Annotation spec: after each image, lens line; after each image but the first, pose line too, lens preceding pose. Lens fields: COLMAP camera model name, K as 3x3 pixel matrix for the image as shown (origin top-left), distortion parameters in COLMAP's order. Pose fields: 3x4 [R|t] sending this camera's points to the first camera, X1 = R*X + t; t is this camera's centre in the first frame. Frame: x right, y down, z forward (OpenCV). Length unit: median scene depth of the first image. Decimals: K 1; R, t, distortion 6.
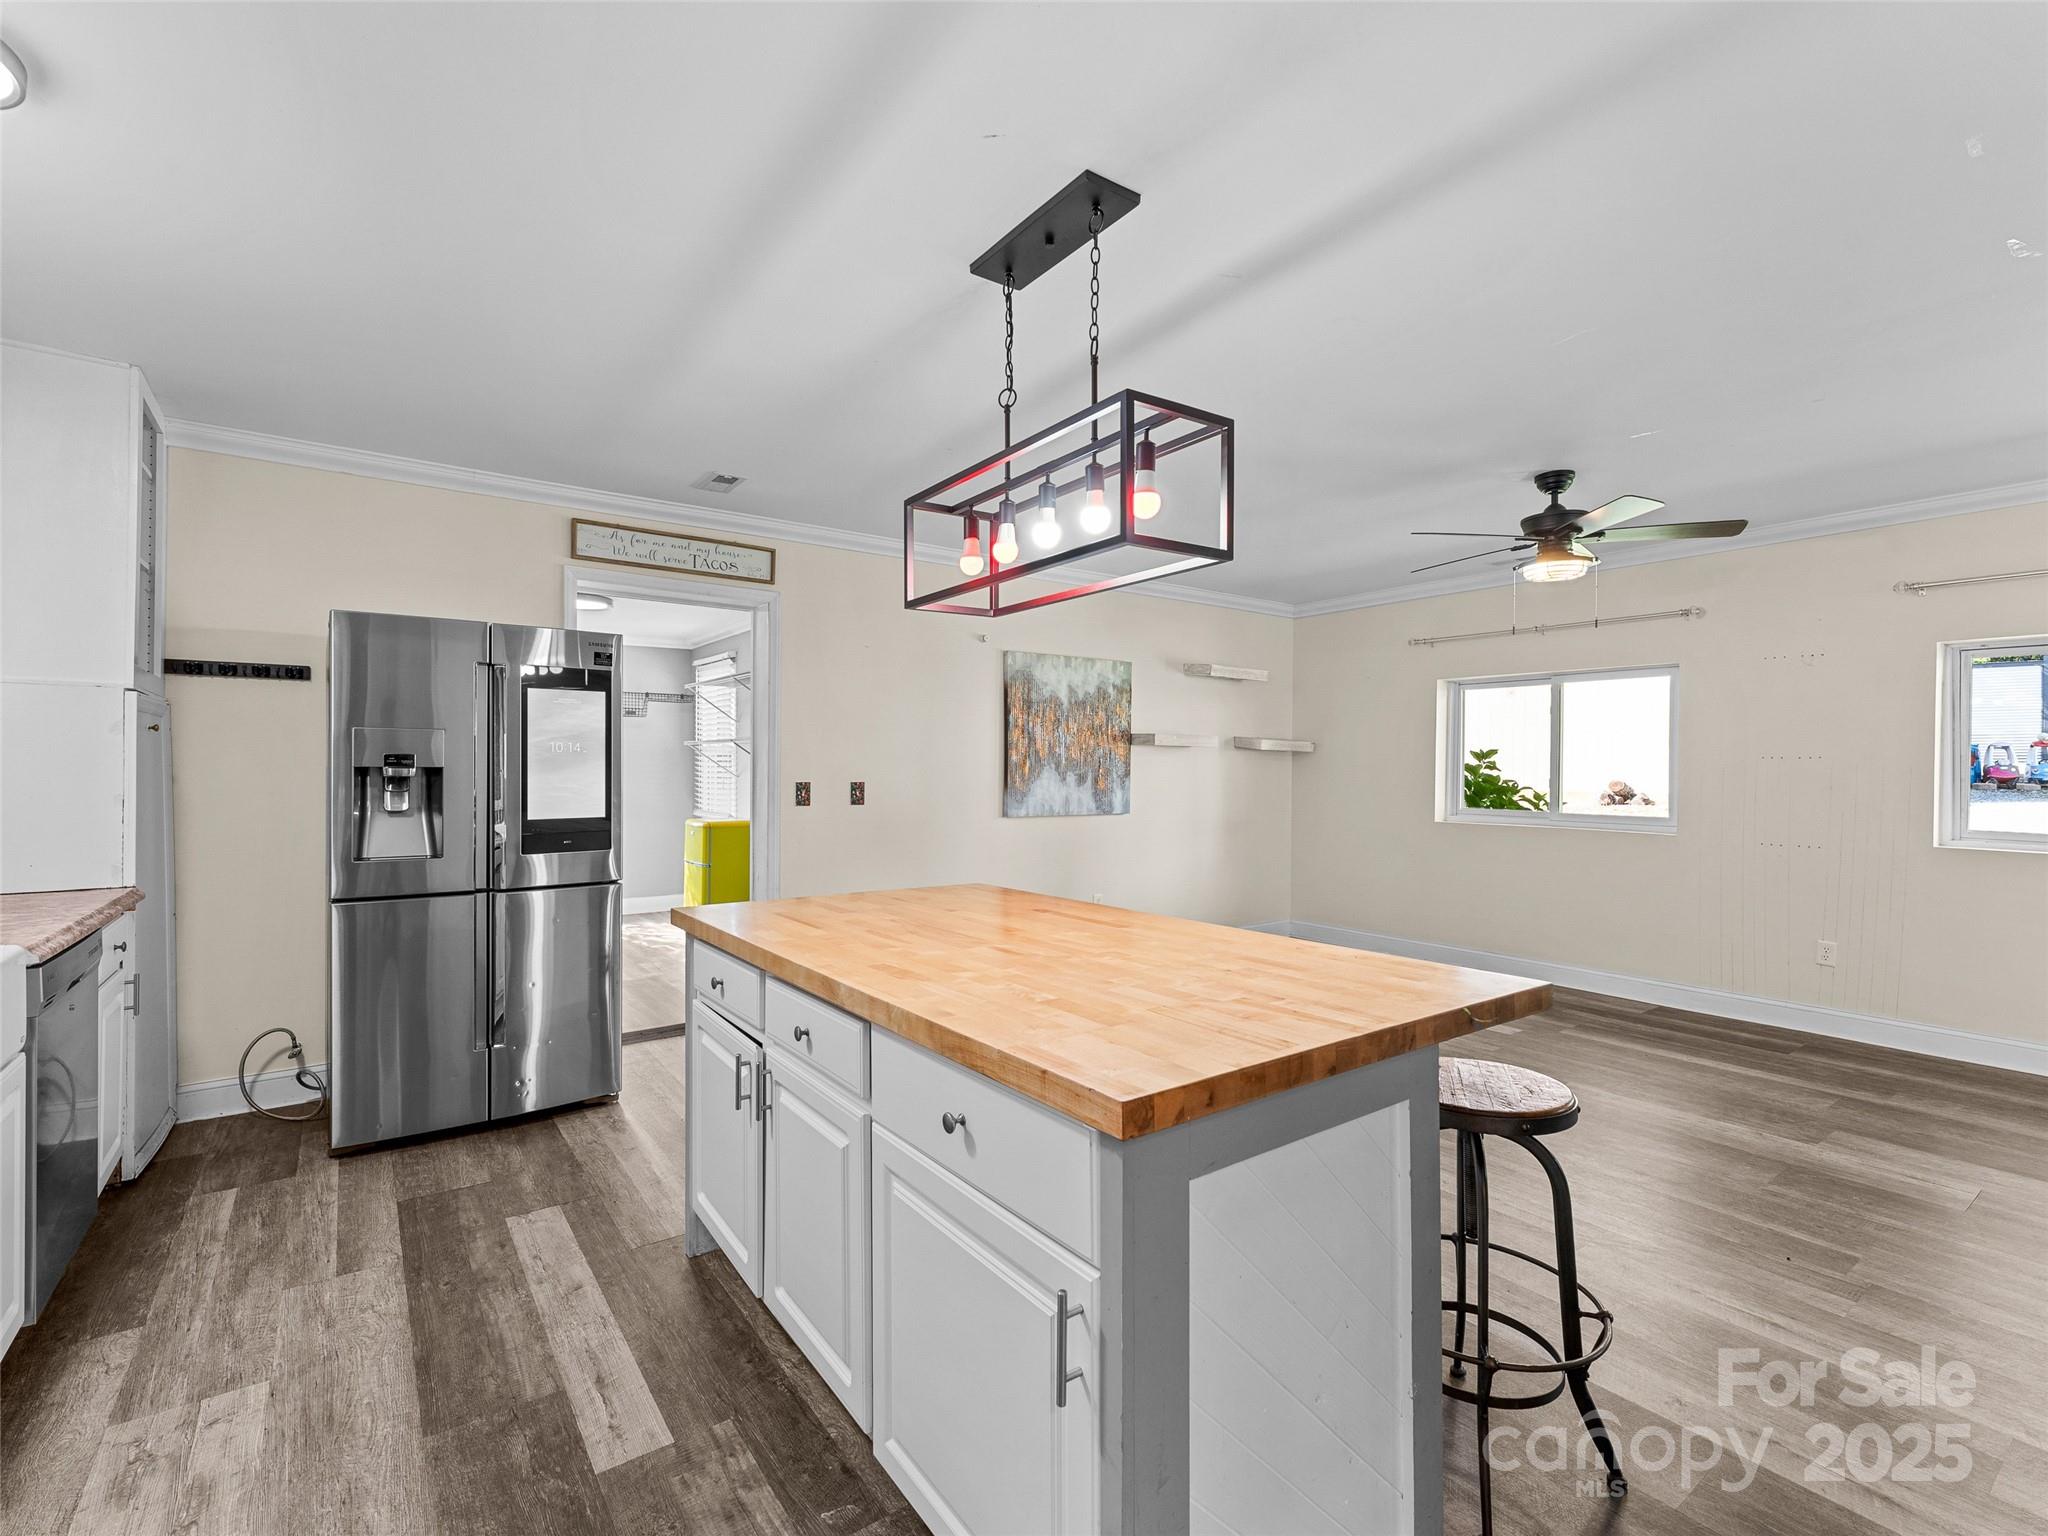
lens RADIAL K [[934.4, 0, 1007.7], [0, 934.4, 768.4], [0, 0, 1]] dist [0.000025, 0.000045]
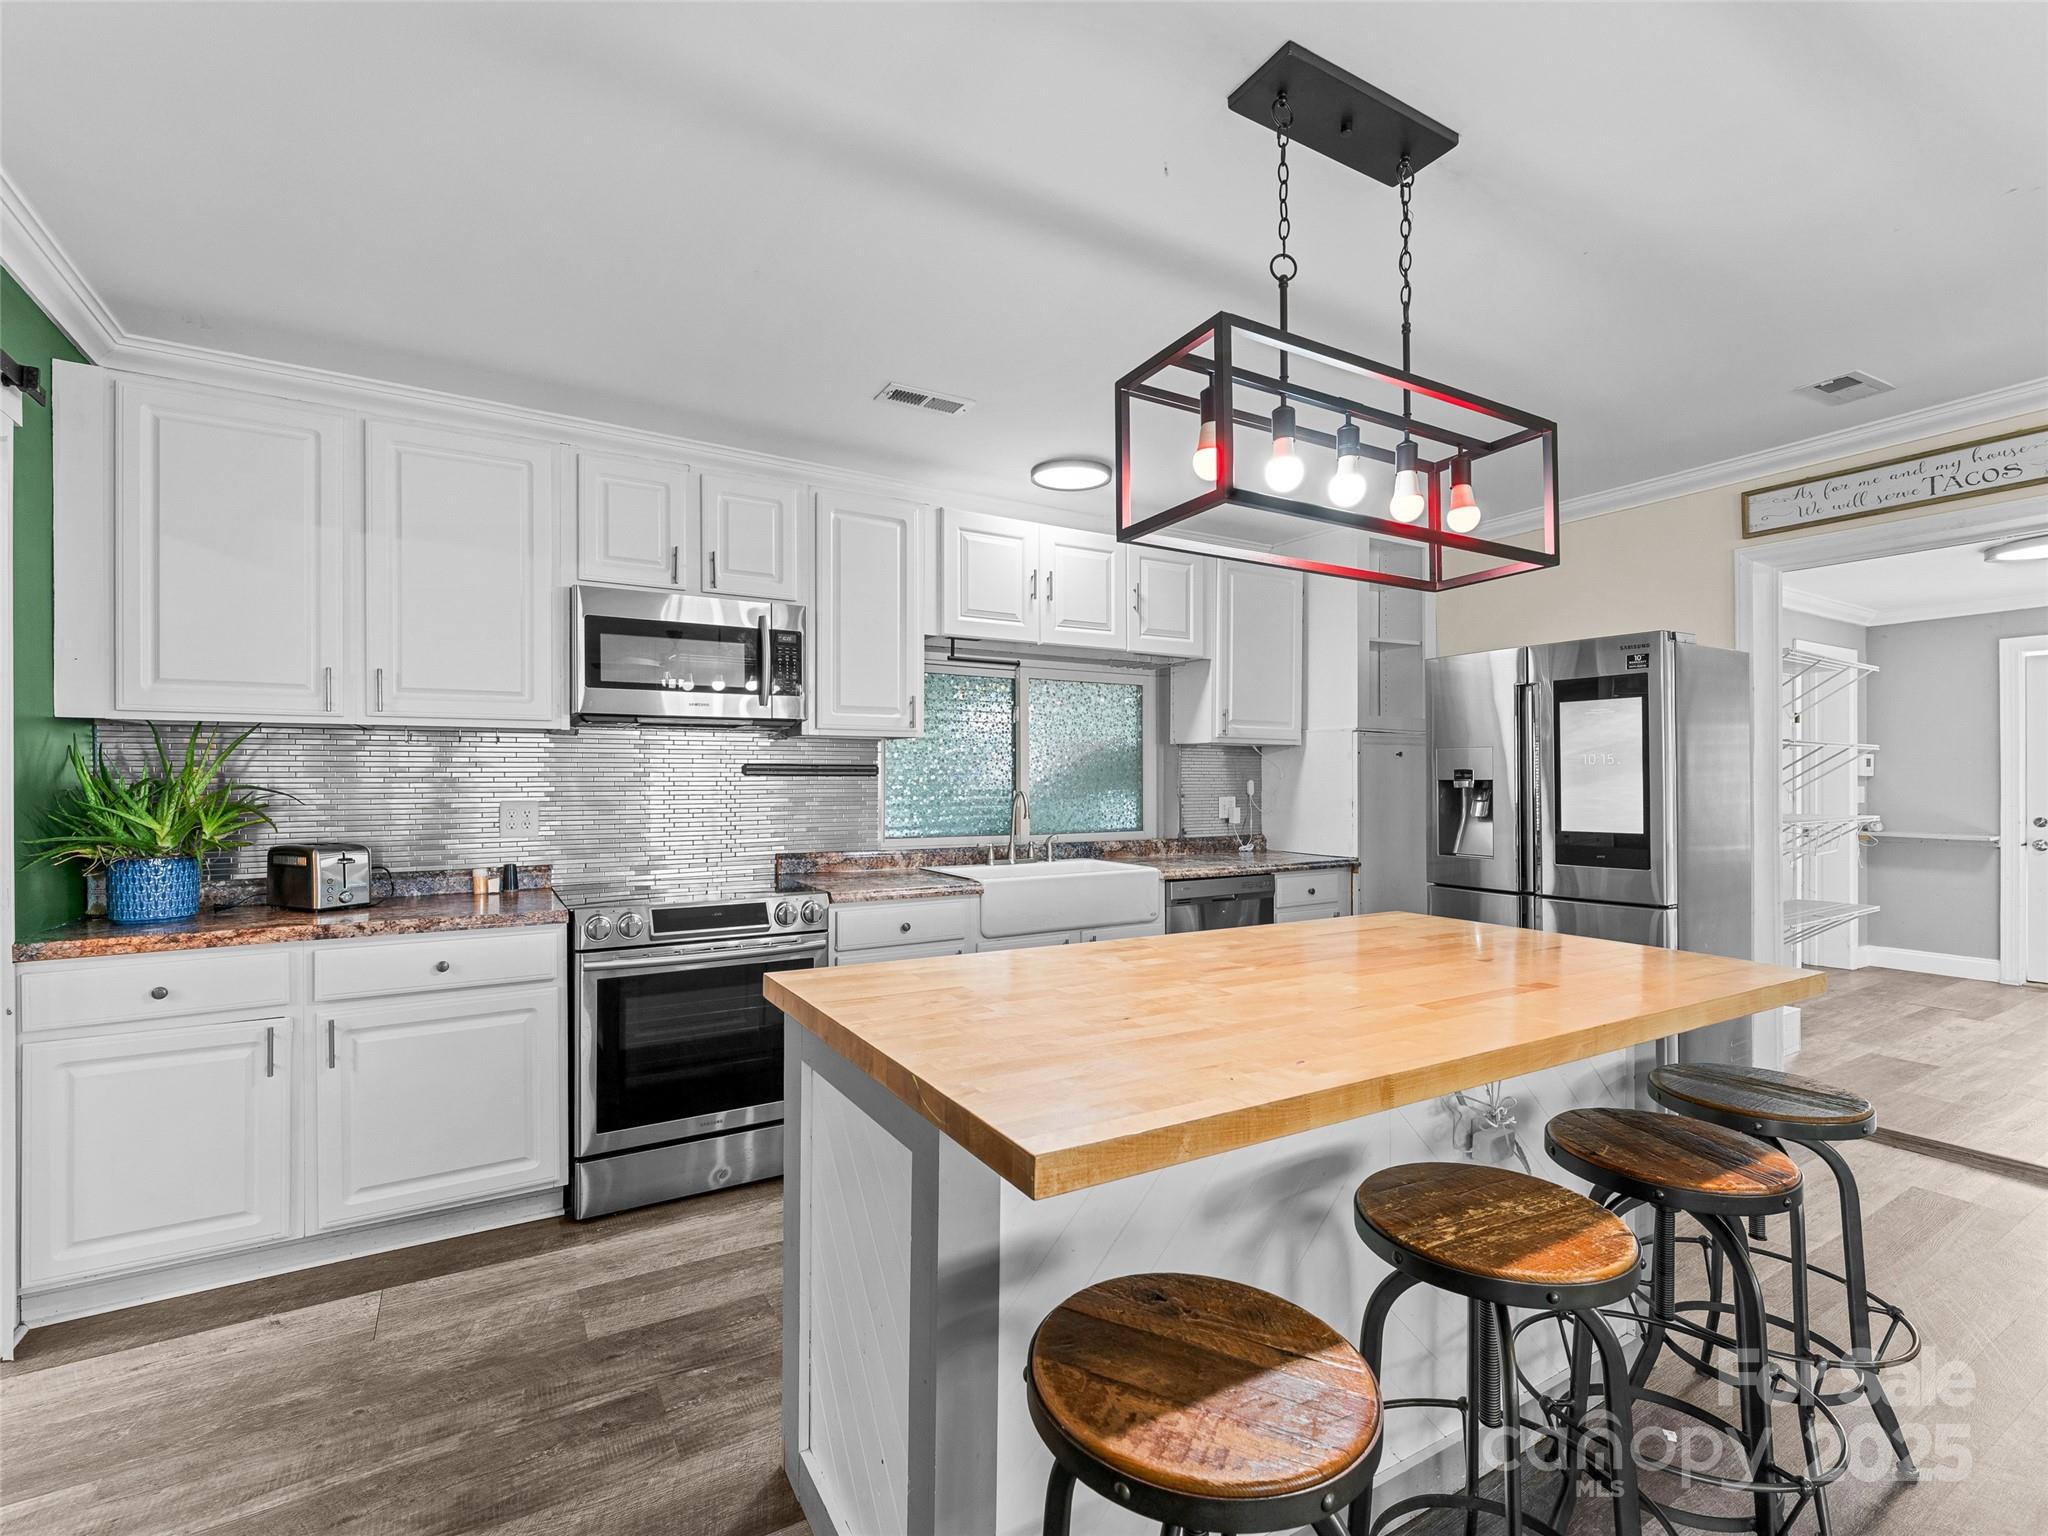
lens RADIAL K [[934.4, 0, 1030.9], [0, 934.4, 776.3], [0, 0, 1]] dist [0.000025, 0.000045]
pose [[-0.083671, -0.007566, -0.996465, 0.338842], [0.000121, 0.999971, -0.007602, 0.001758], [0.996493, -0.000756, -0.083668, 0.308676]]
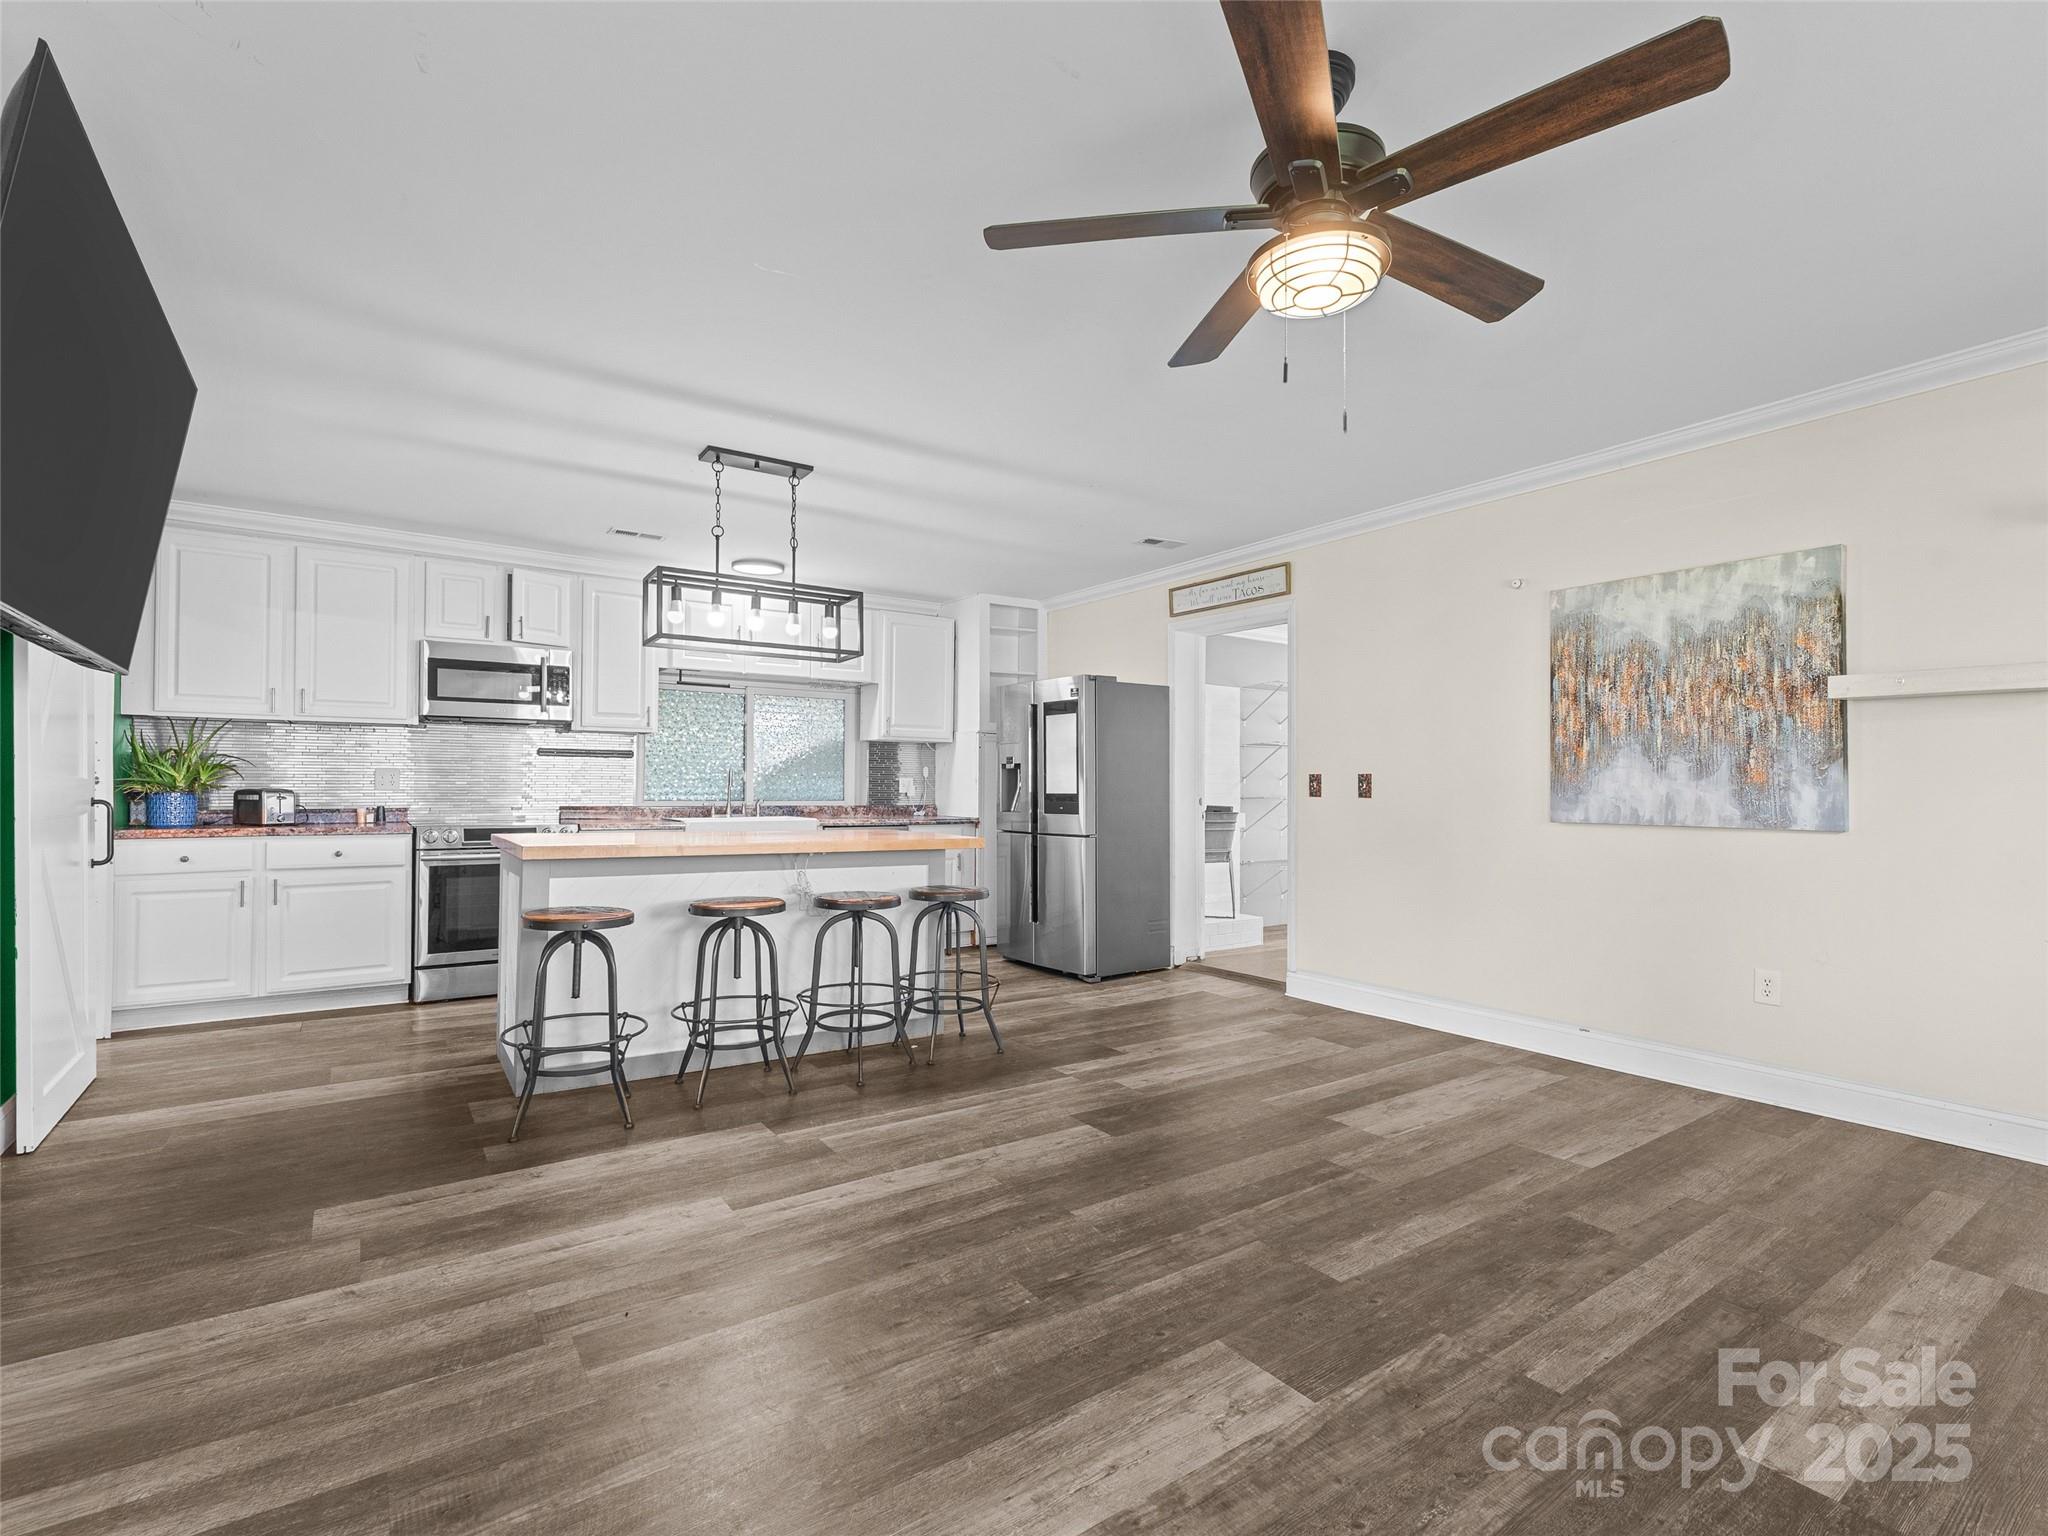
lens RADIAL K [[934.4, 0, 1013.2], [0, 934.4, 772.6], [0, 0, 1]] dist [0.000025, 0.000045]
pose [[-0.012952, -0.018693, -0.999741, 0.717461], [-0.006003, 0.999809, -0.018616, 0.030091], [0.999898, 0.005760, -0.013062, 0.583979]]
